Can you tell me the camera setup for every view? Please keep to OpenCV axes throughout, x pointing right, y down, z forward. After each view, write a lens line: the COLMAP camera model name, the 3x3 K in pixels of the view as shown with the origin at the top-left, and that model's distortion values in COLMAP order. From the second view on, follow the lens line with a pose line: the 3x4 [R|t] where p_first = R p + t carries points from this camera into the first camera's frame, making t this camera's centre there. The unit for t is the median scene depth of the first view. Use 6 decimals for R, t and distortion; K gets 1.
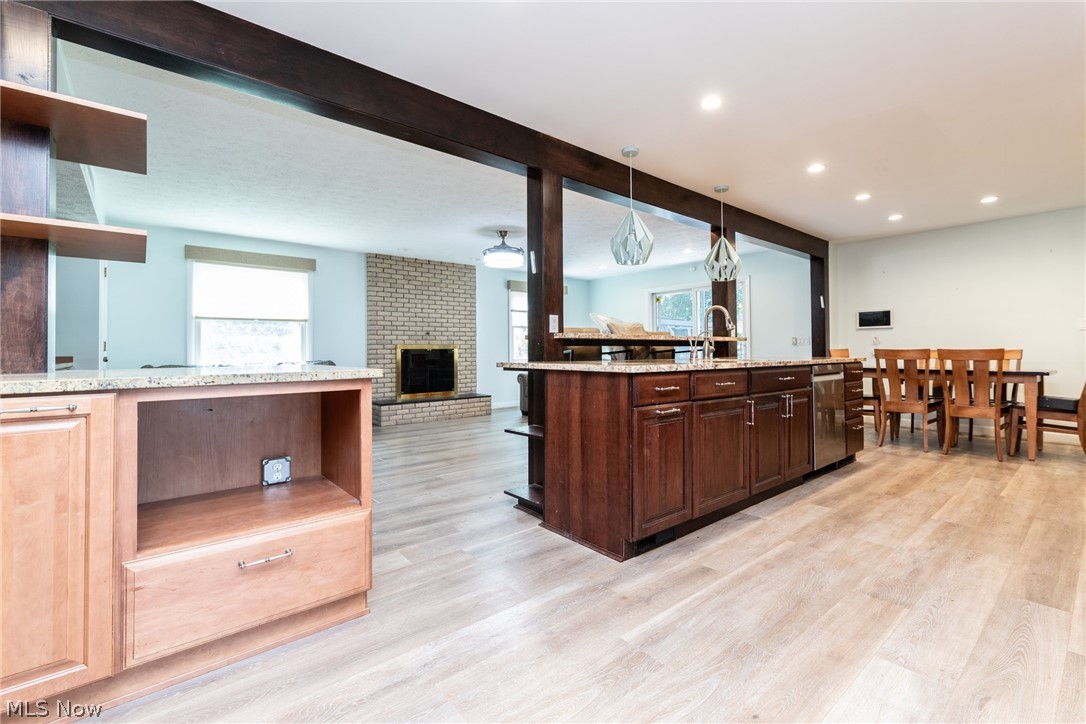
lens RADIAL K [[481.6, 0, 553.0], [0, 481.6, 343.6], [0, 0, 1]] dist [0.004746, -0.000458]
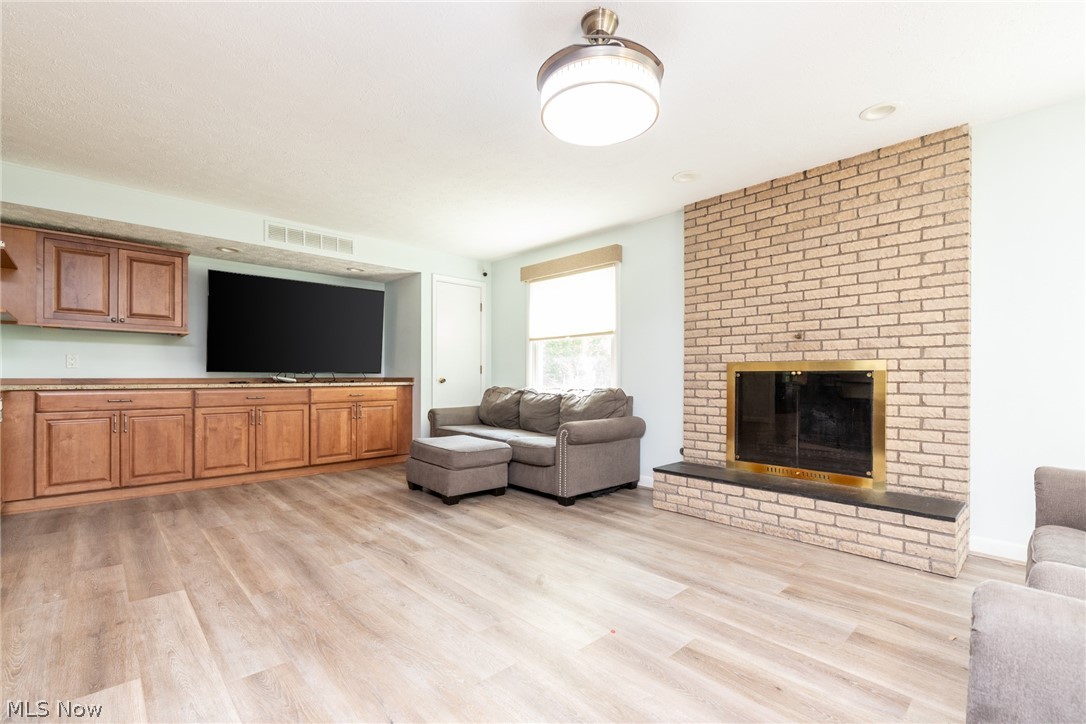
lens RADIAL K [[481.6, 0, 537.3], [0, 481.6, 377.6], [0, 0, 1]] dist [0.004746, -0.000458]
pose [[0.036277, 0.011887, -0.999271, 0.180526], [0.011680, 0.999856, 0.012318, 0.008936], [0.999274, -0.012118, 0.036133, 0.739958]]
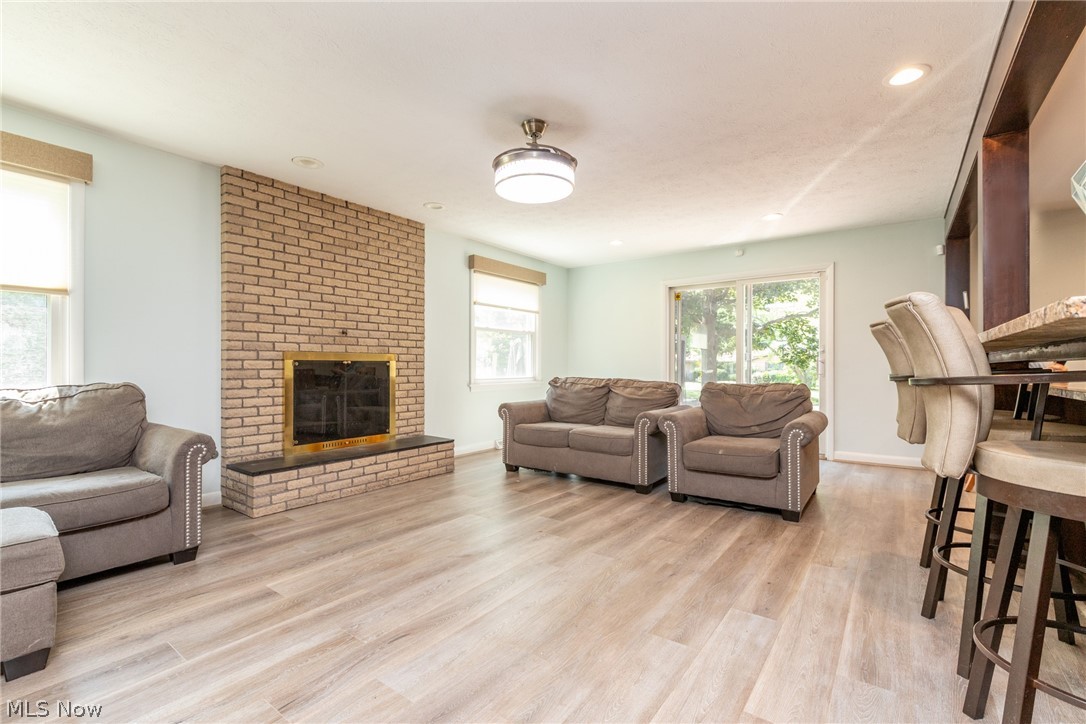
lens RADIAL K [[481.6, 0, 544.3], [0, 481.6, 366.8], [0, 0, 1]] dist [0.004746, -0.000458]
pose [[0.975069, 0.010944, 0.221632, -0.157594], [-0.014537, 0.999788, 0.014586, 0.006871], [-0.221425, -0.017444, 0.975021, 0.405922]]
